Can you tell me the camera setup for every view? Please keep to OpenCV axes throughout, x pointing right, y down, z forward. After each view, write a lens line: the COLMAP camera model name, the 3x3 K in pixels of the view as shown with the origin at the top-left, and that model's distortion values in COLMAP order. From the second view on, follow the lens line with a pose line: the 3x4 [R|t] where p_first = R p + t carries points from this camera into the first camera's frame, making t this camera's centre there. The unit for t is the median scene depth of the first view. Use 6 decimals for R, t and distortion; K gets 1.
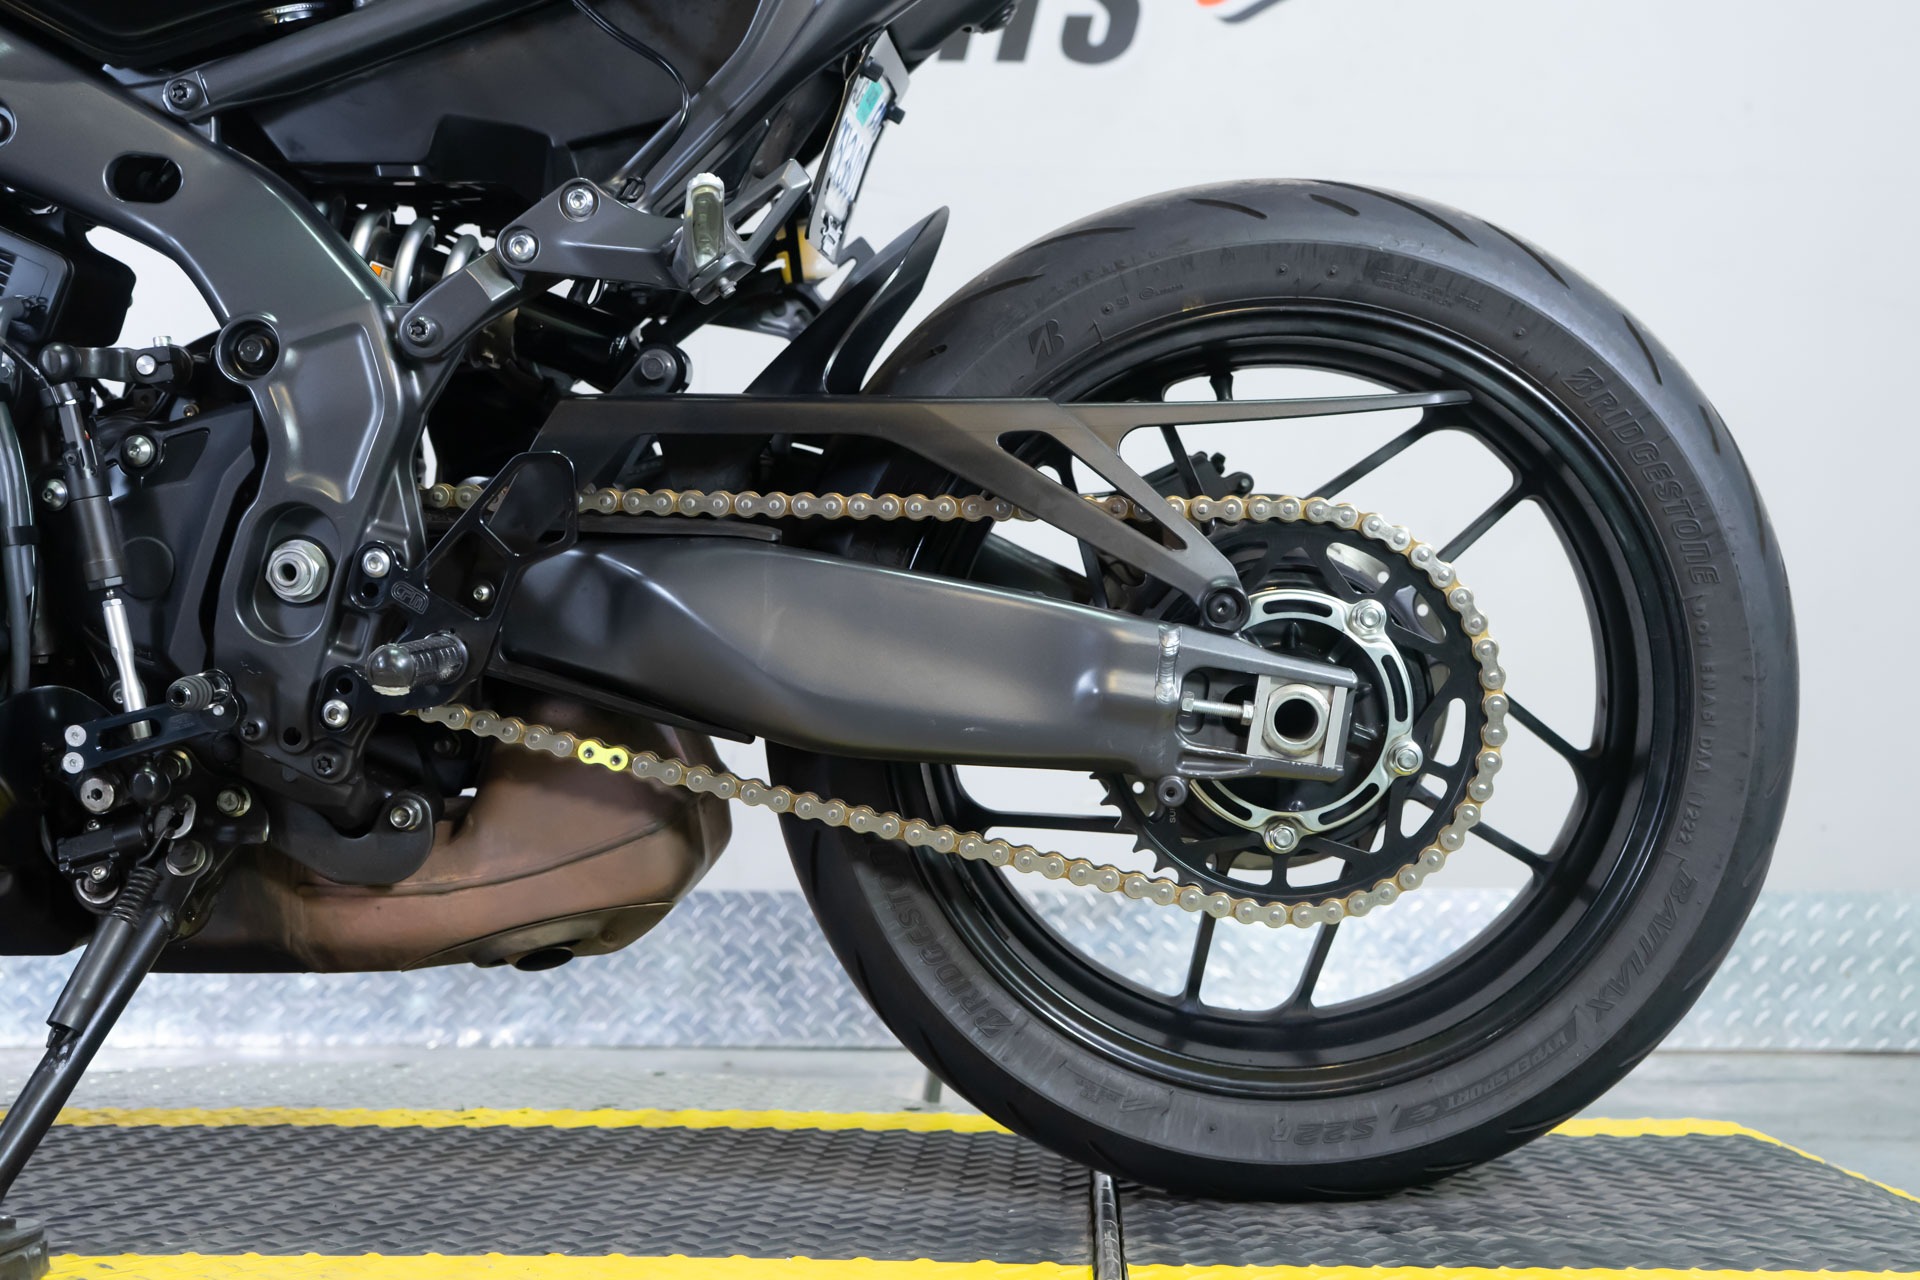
lens RADIAL K [[2164.9, 0, 952.0], [0, 2164.9, 645.0], [0, 0, 1]] dist [0.014185, 0.000000]
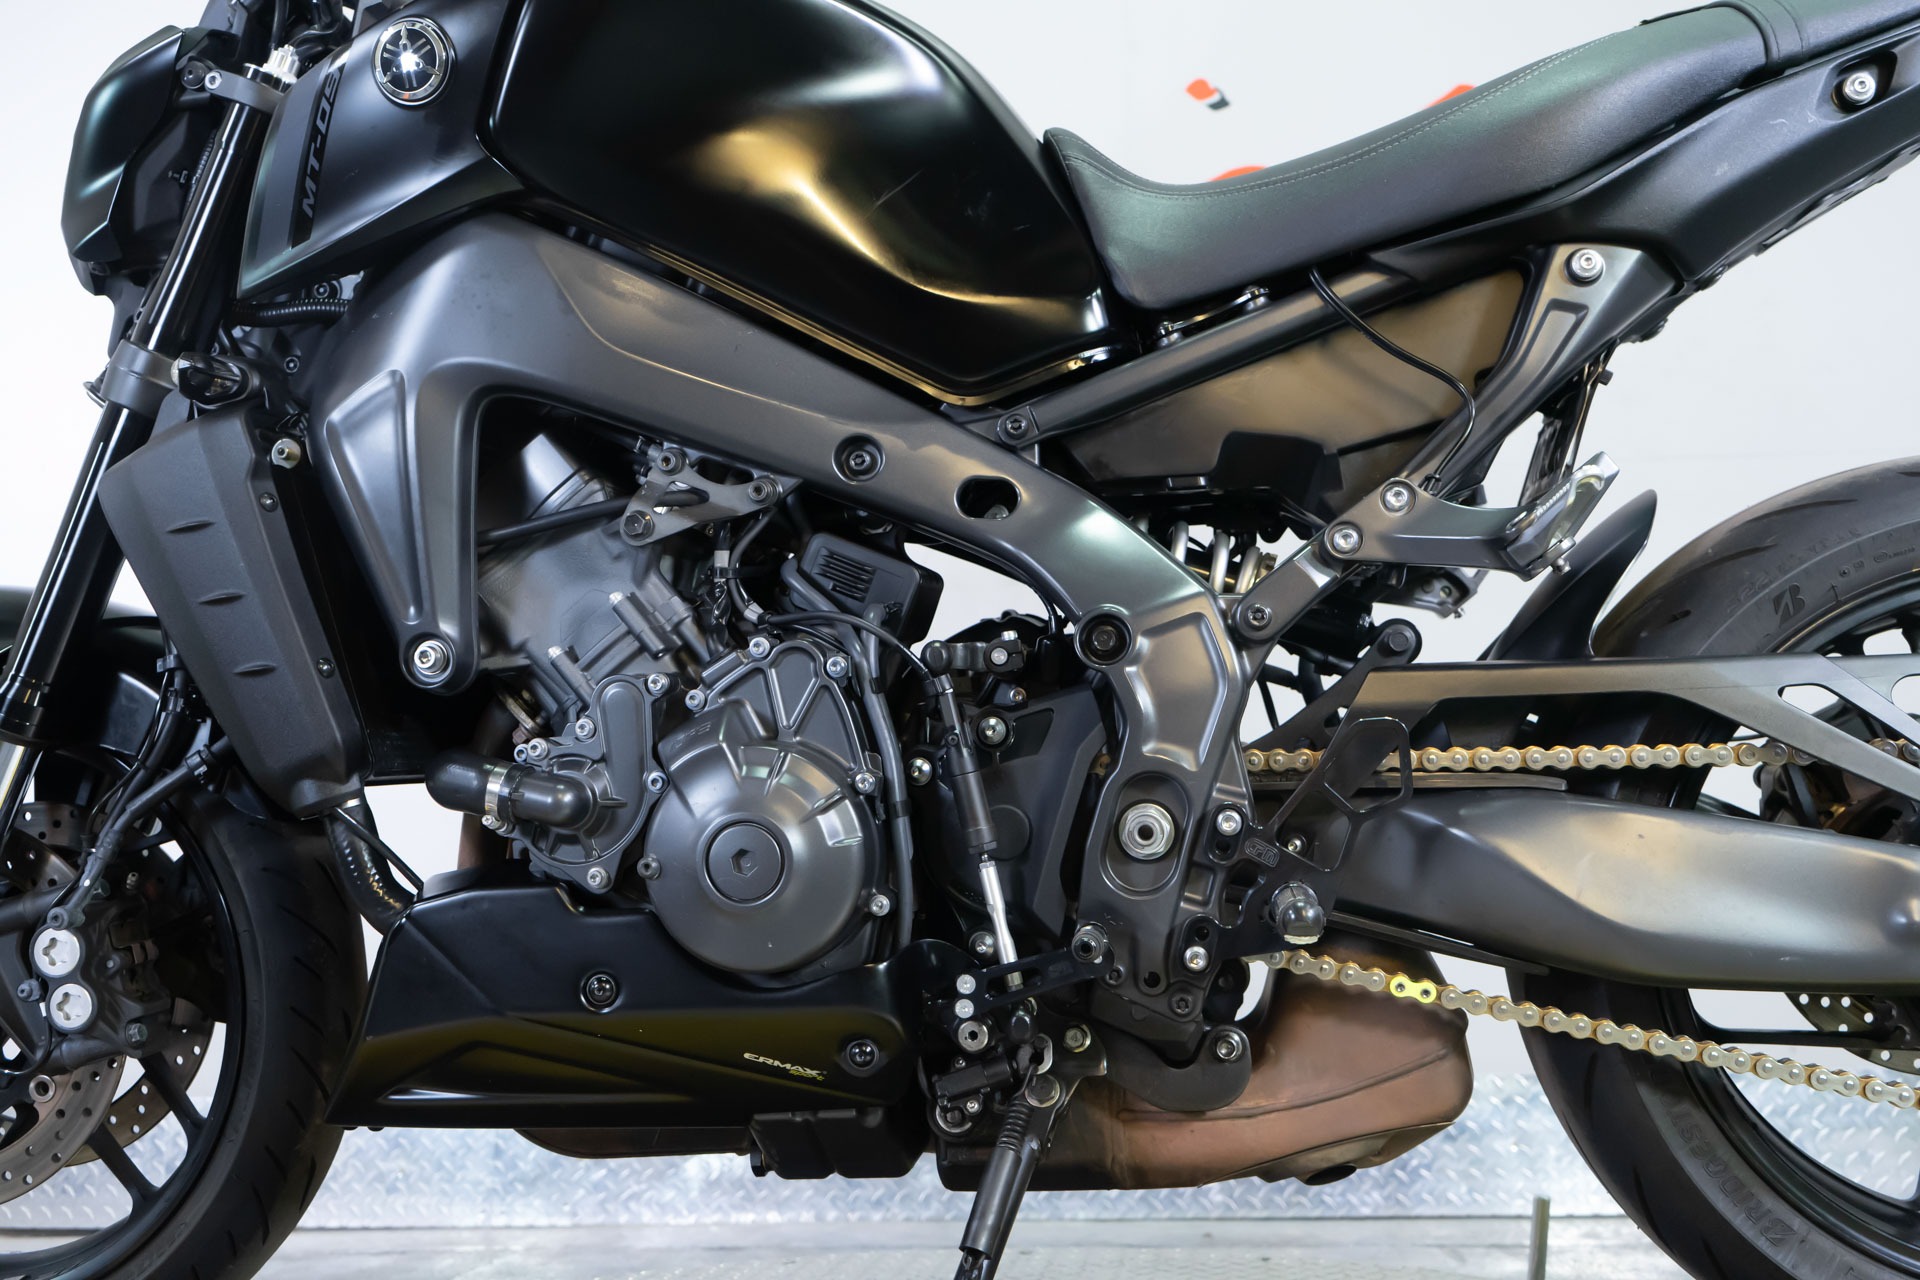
lens RADIAL K [[1703.0, 0, 950.8], [0, 1703.0, 658.0], [0, 0, 1]] dist [-0.017702, 0.031971]
pose [[0.995552, -0.039238, -0.085648, -0.314222], [0.029068, 0.992717, -0.116912, -0.022338], [0.089612, 0.113902, 0.989442, 0.098733]]
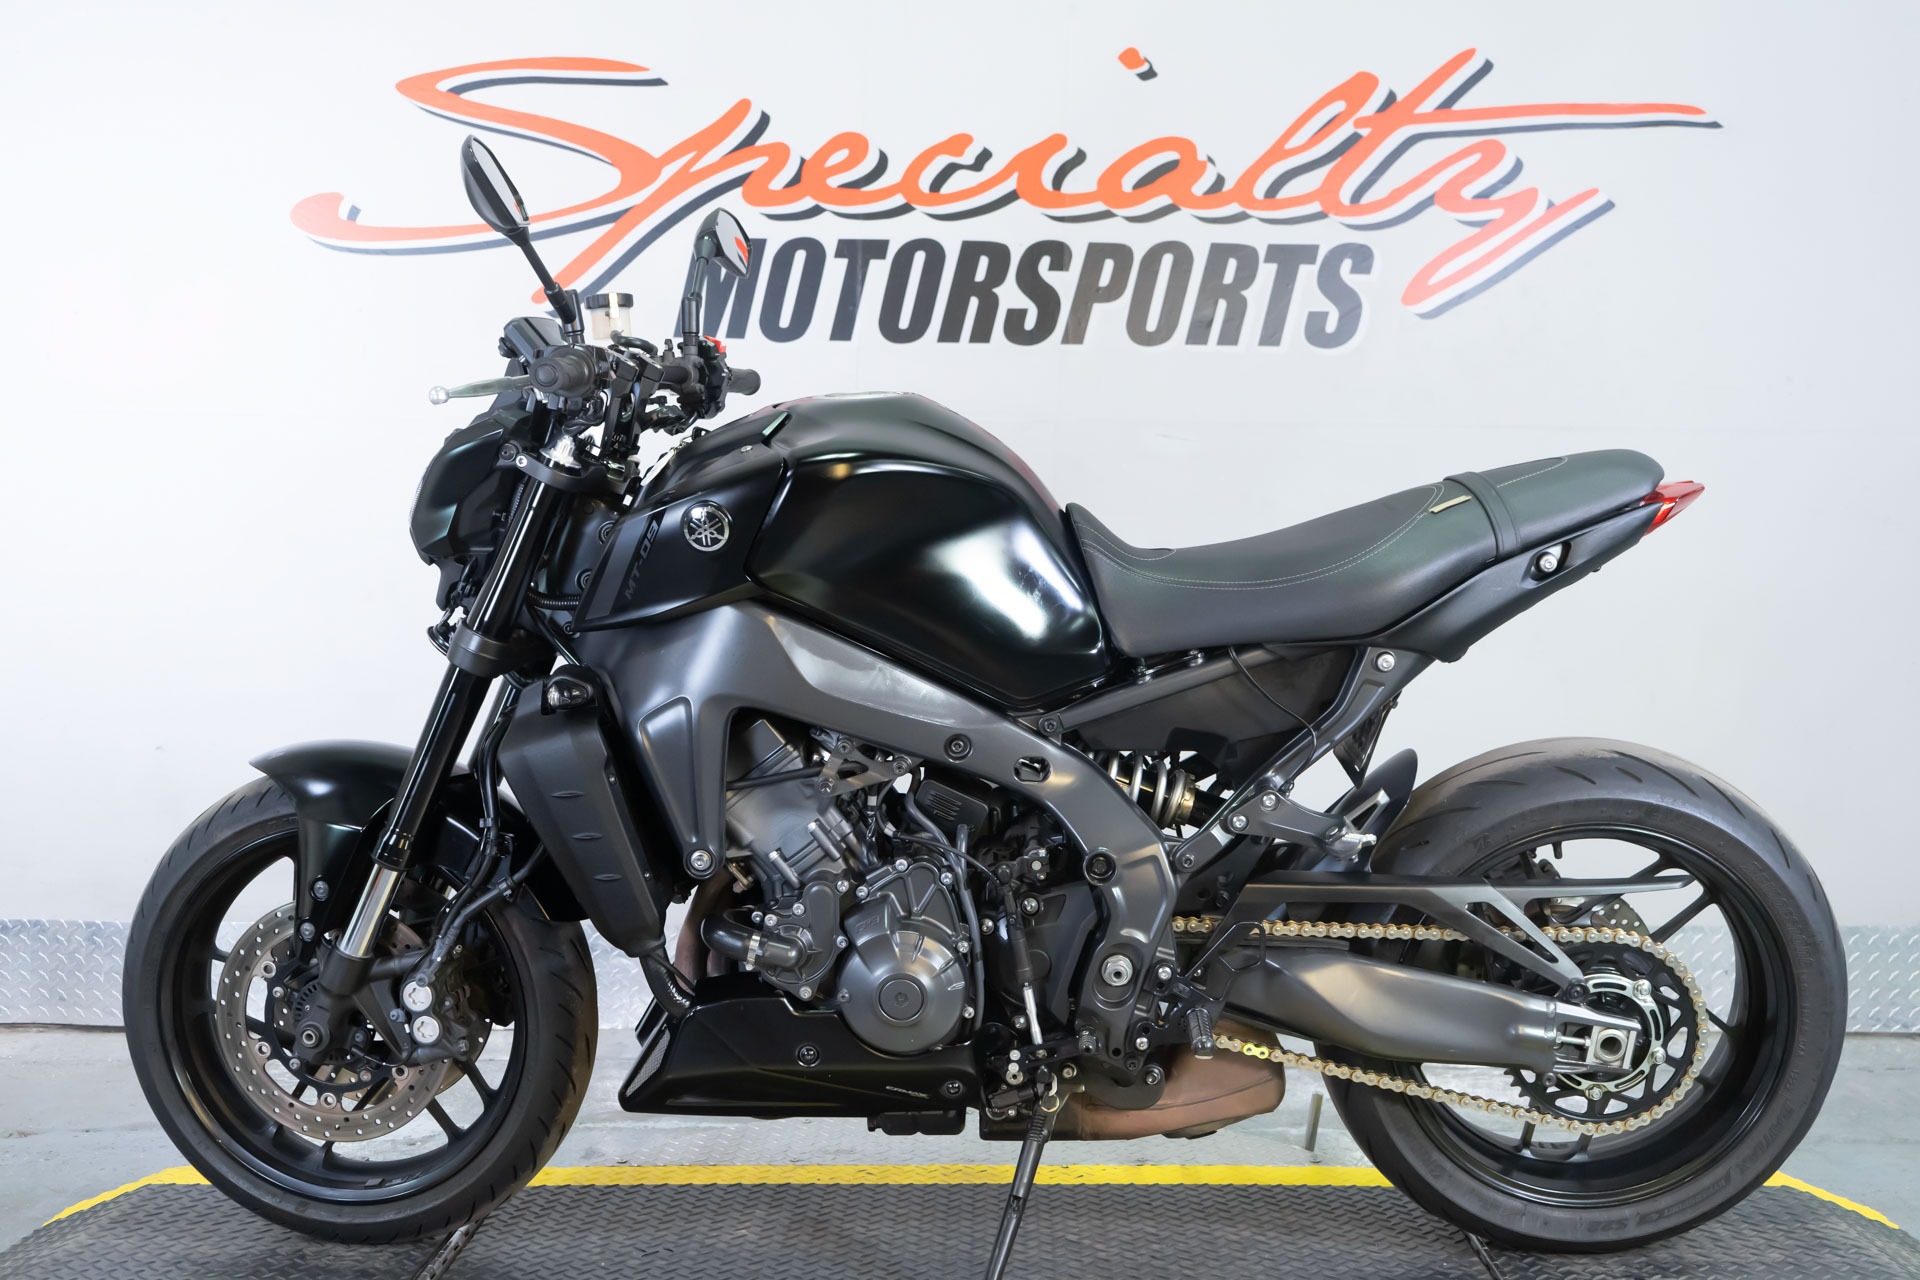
lens RADIAL K [[2147.7, 0, 964.2], [0, 2147.7, 632.8], [0, 0, 1]] dist [0.017205, 0.000000]
pose [[0.999343, 0.001728, 0.036191, -0.501190], [-0.006001, 0.992958, 0.118313, -0.562768], [-0.035732, -0.118453, 0.992317, -0.908258]]
